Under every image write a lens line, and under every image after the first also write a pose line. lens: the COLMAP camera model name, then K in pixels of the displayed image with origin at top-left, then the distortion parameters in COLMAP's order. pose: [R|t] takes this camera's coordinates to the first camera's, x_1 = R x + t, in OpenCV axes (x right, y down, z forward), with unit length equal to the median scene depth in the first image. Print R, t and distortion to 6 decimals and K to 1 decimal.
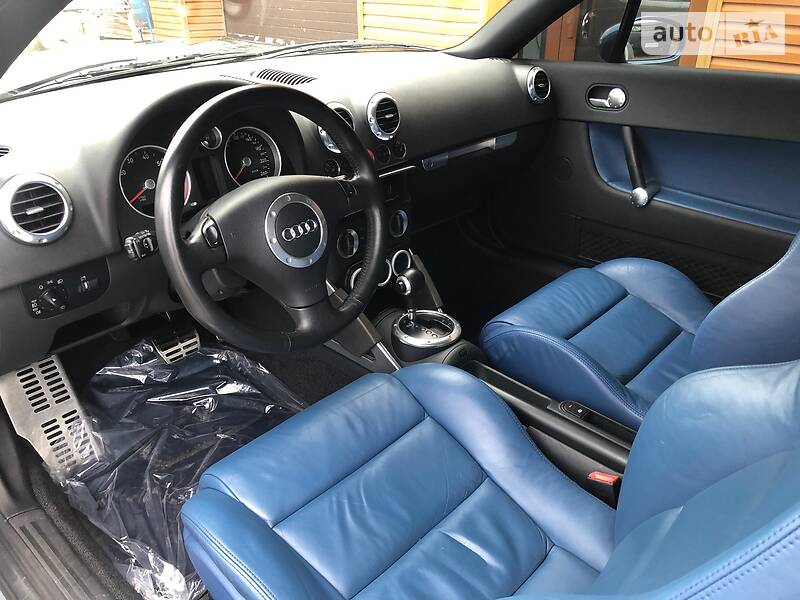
lens RADIAL K [[656.4, 0, 401.5], [0, 656.4, 295.2], [0, 0, 1]] dist [-0.000732, -0.018758]
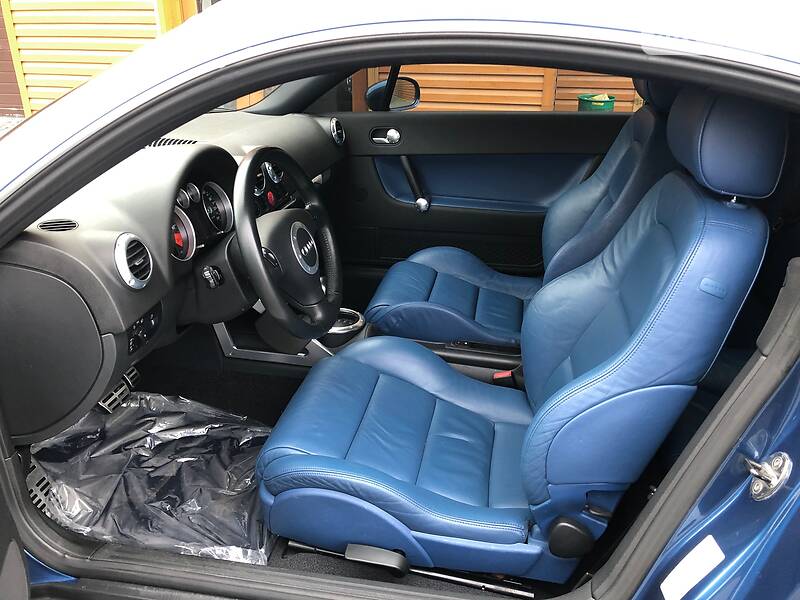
lens RADIAL K [[656.4, 0, 402.6], [0, 656.4, 303.7], [0, 0, 1]] dist [-0.000732, -0.018758]
pose [[0.842170, -0.210665, 0.496357, -0.409941], [0.234966, 0.971905, 0.013830, 0.025353], [-0.485325, 0.104980, 0.868008, -0.162962]]
